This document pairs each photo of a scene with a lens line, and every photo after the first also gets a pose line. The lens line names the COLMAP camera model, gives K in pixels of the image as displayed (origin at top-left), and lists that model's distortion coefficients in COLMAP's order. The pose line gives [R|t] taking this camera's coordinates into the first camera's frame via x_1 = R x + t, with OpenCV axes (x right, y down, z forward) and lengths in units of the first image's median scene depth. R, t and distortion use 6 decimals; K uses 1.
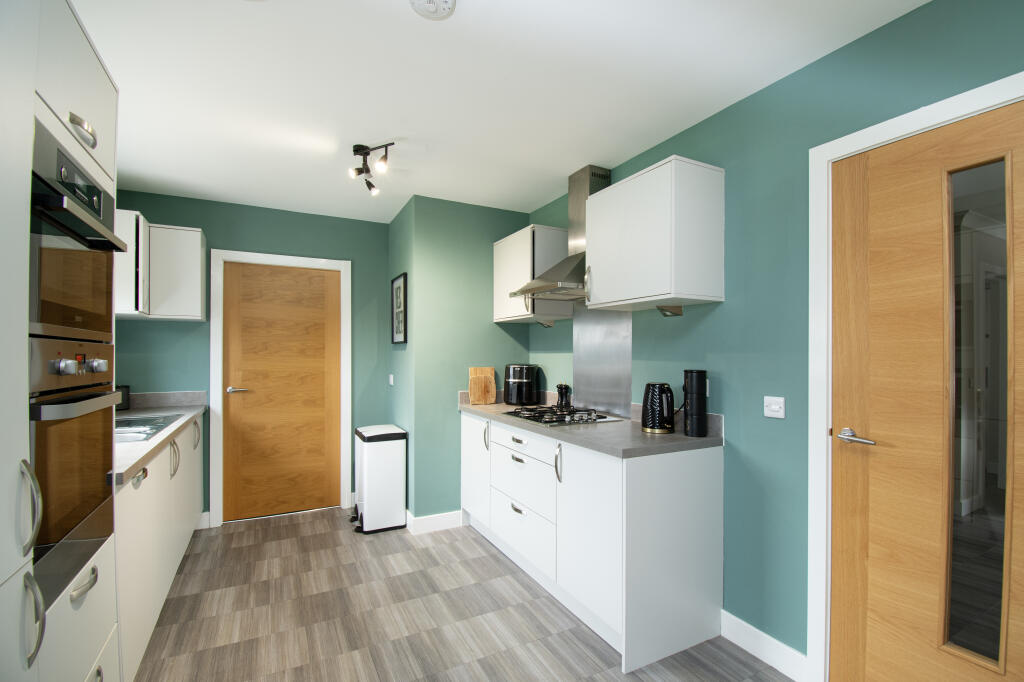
lens RADIAL K [[482.0, 0, 512.9], [0, 482.0, 340.3], [0, 0, 1]] dist [0.002683, -0.003282]
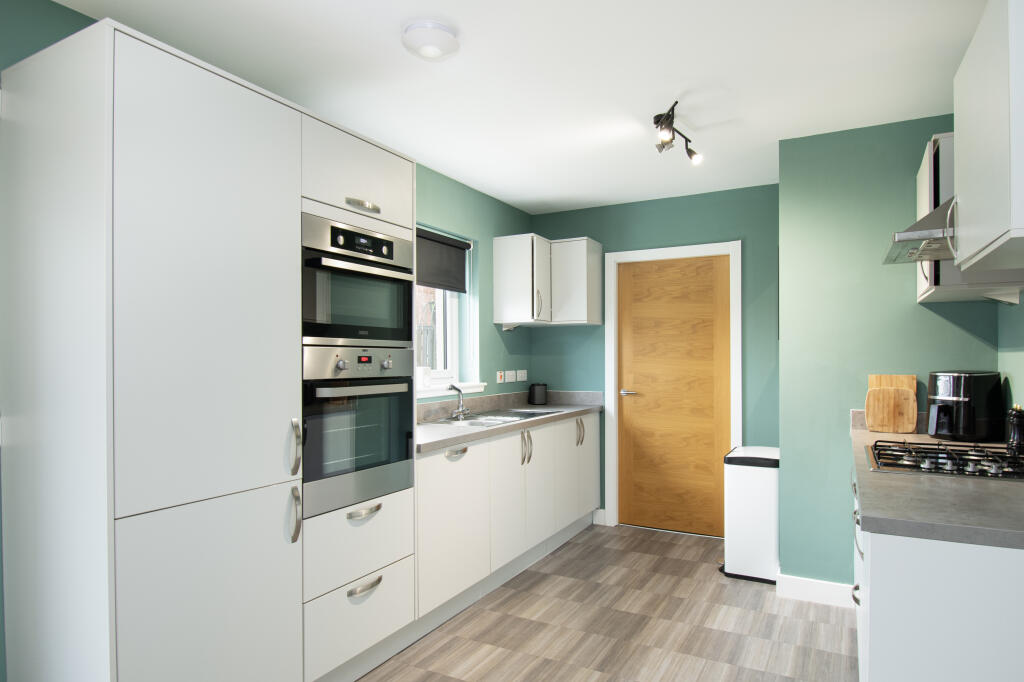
lens RADIAL K [[602.8, 0, 512.0], [0, 602.8, 350.0], [0, 0, 1]] dist [0.049420, -0.000920]
pose [[0.561009, -0.013617, -0.827698, 0.342168], [0.028690, 0.999584, 0.003002, 0.006014], [0.827312, -0.025431, 0.561166, 0.126029]]
